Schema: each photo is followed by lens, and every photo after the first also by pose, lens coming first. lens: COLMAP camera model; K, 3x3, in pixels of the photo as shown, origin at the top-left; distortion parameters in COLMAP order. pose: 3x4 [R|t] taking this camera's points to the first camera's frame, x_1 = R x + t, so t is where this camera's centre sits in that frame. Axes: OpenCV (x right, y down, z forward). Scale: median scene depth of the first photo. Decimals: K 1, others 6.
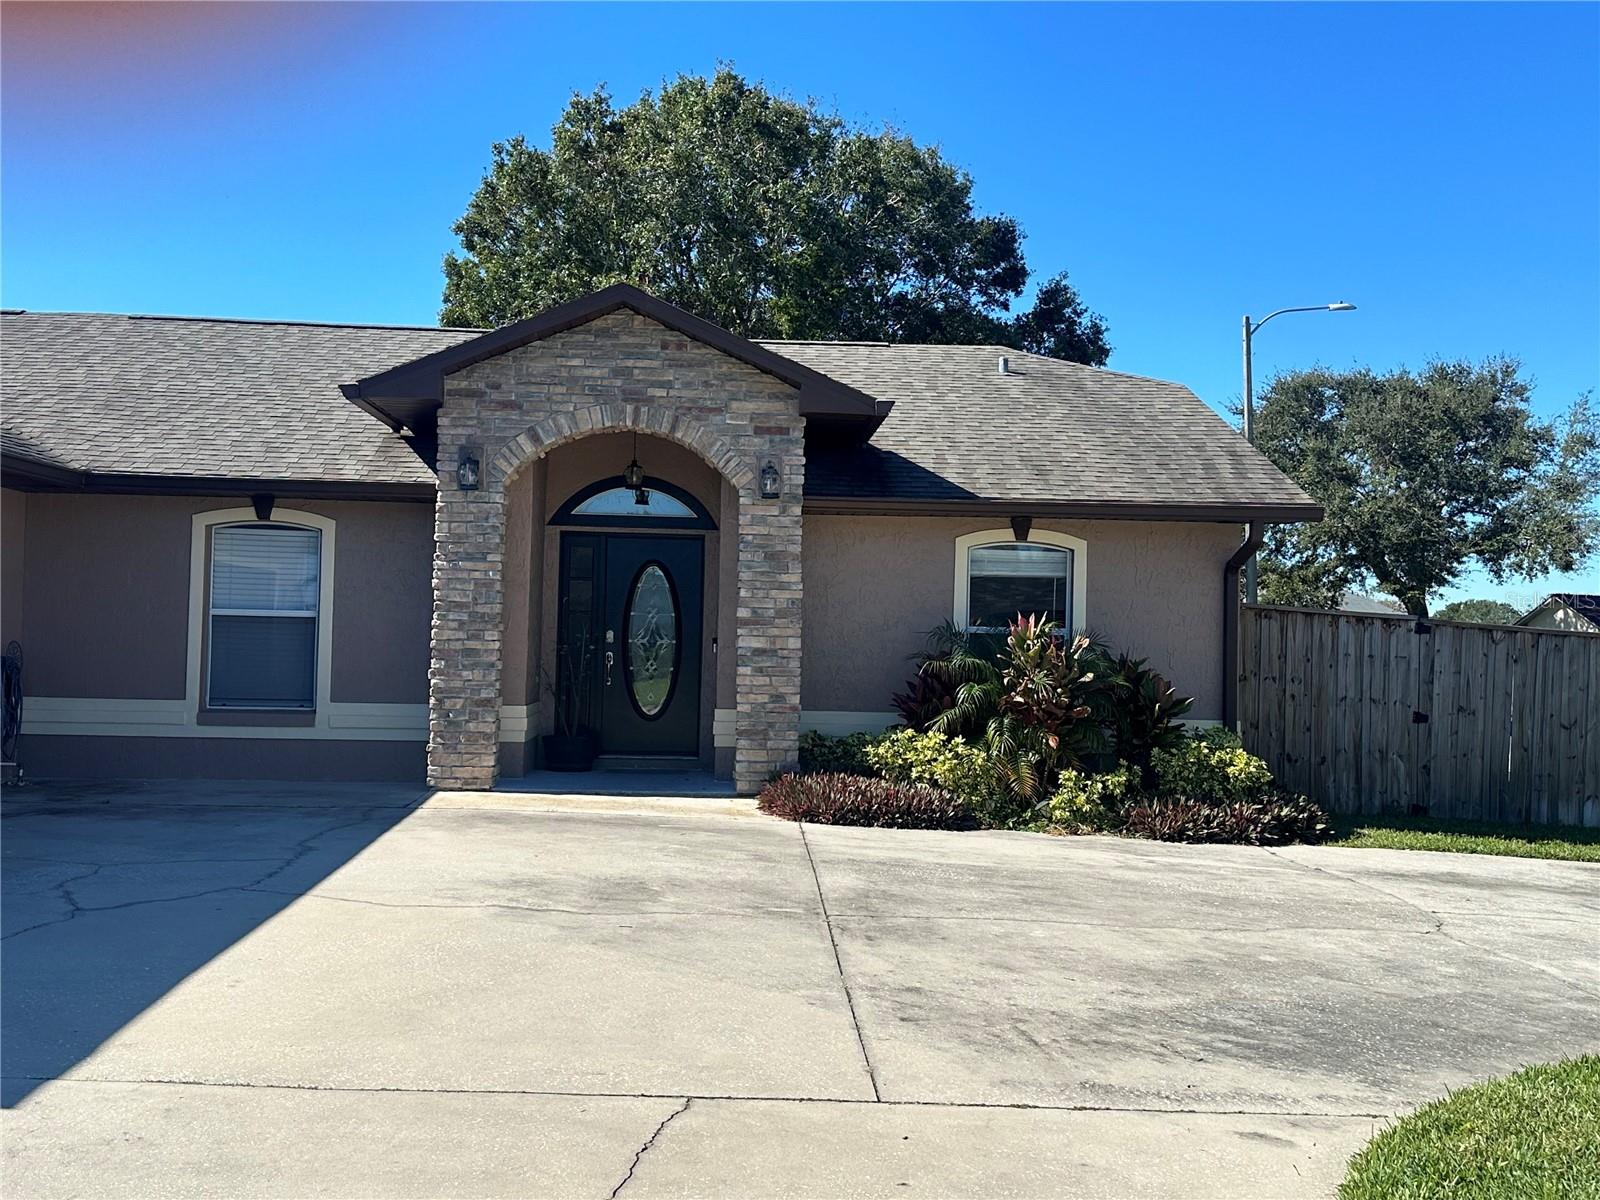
lens RADIAL K [[1614.3, 0, 800.0], [0, 1614.3, 600.0], [0, 0, 1]] dist [0.226414, -0.506826]
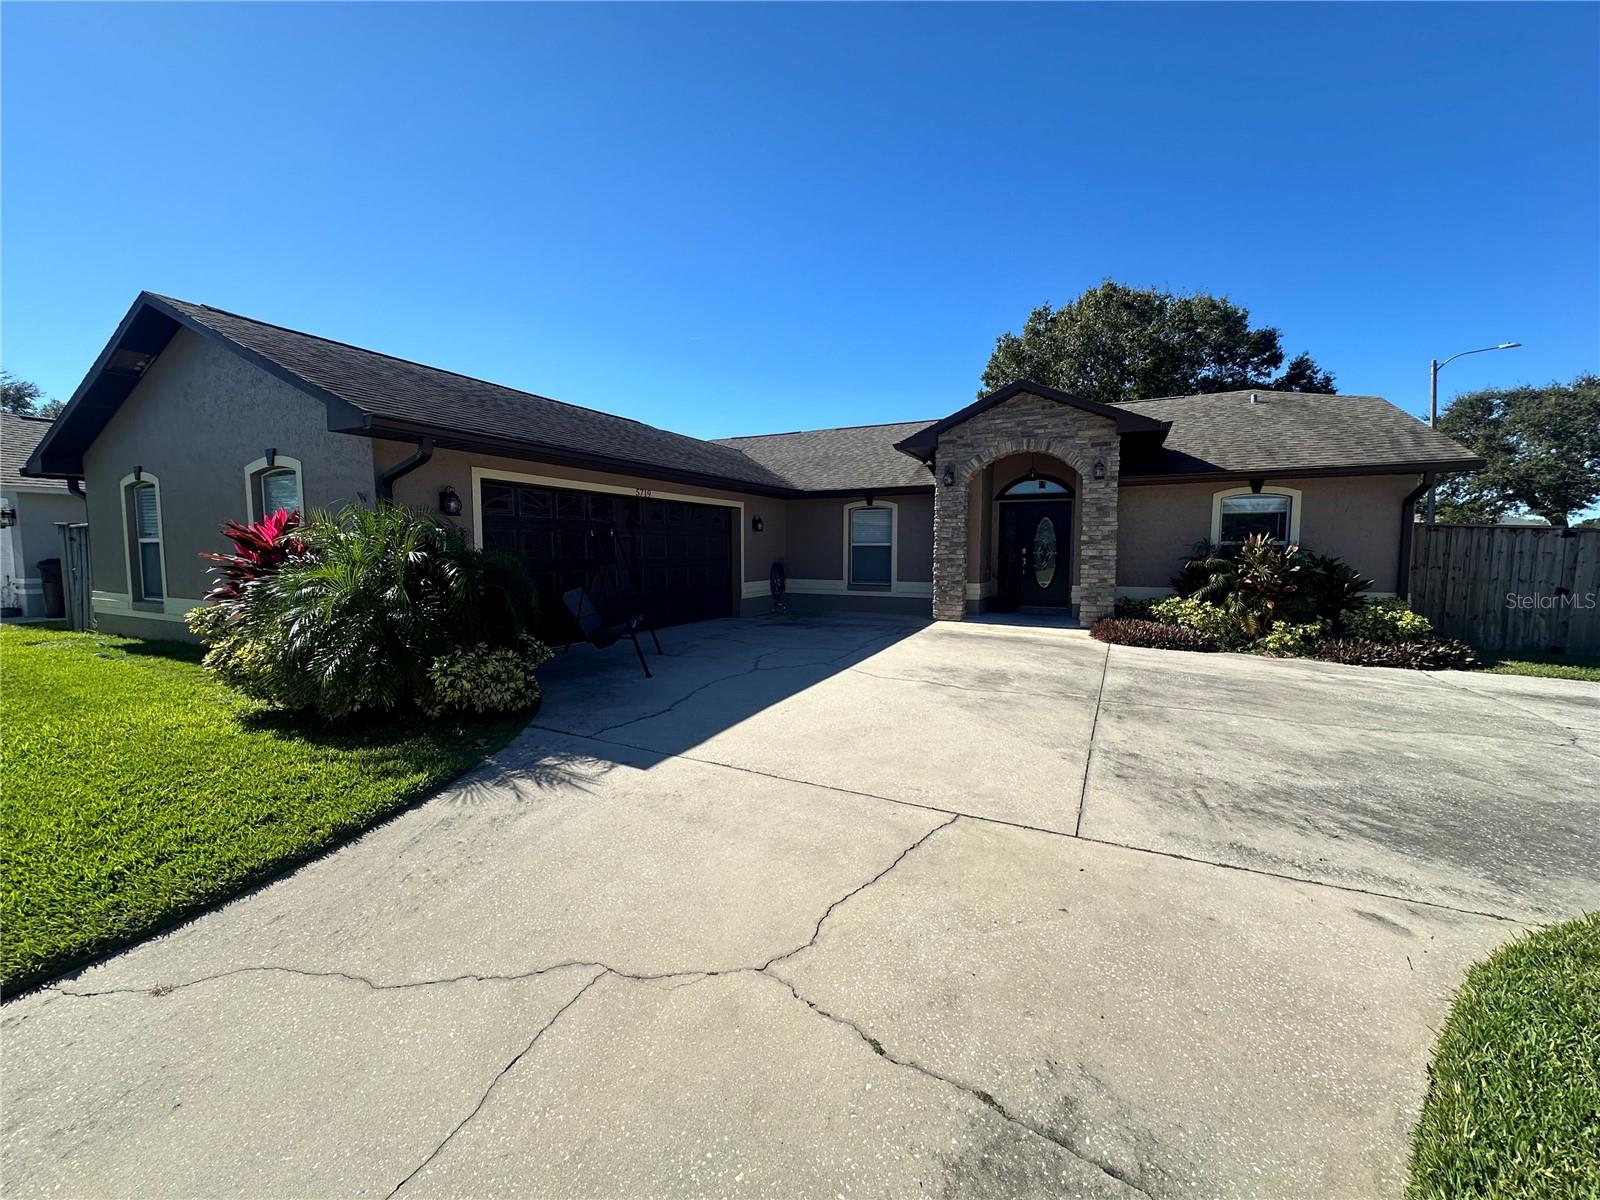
lens RADIAL K [[638.0, 0, 800.0], [0, 638.0, 600.0], [0, 0, 1]] dist [-0.001887, 0.000567]
pose [[0.871809, 0.015659, -0.489596, 0.045828], [0.032176, 0.995500, 0.089135, 0.002563], [0.488789, -0.093462, 0.867381, 0.134424]]
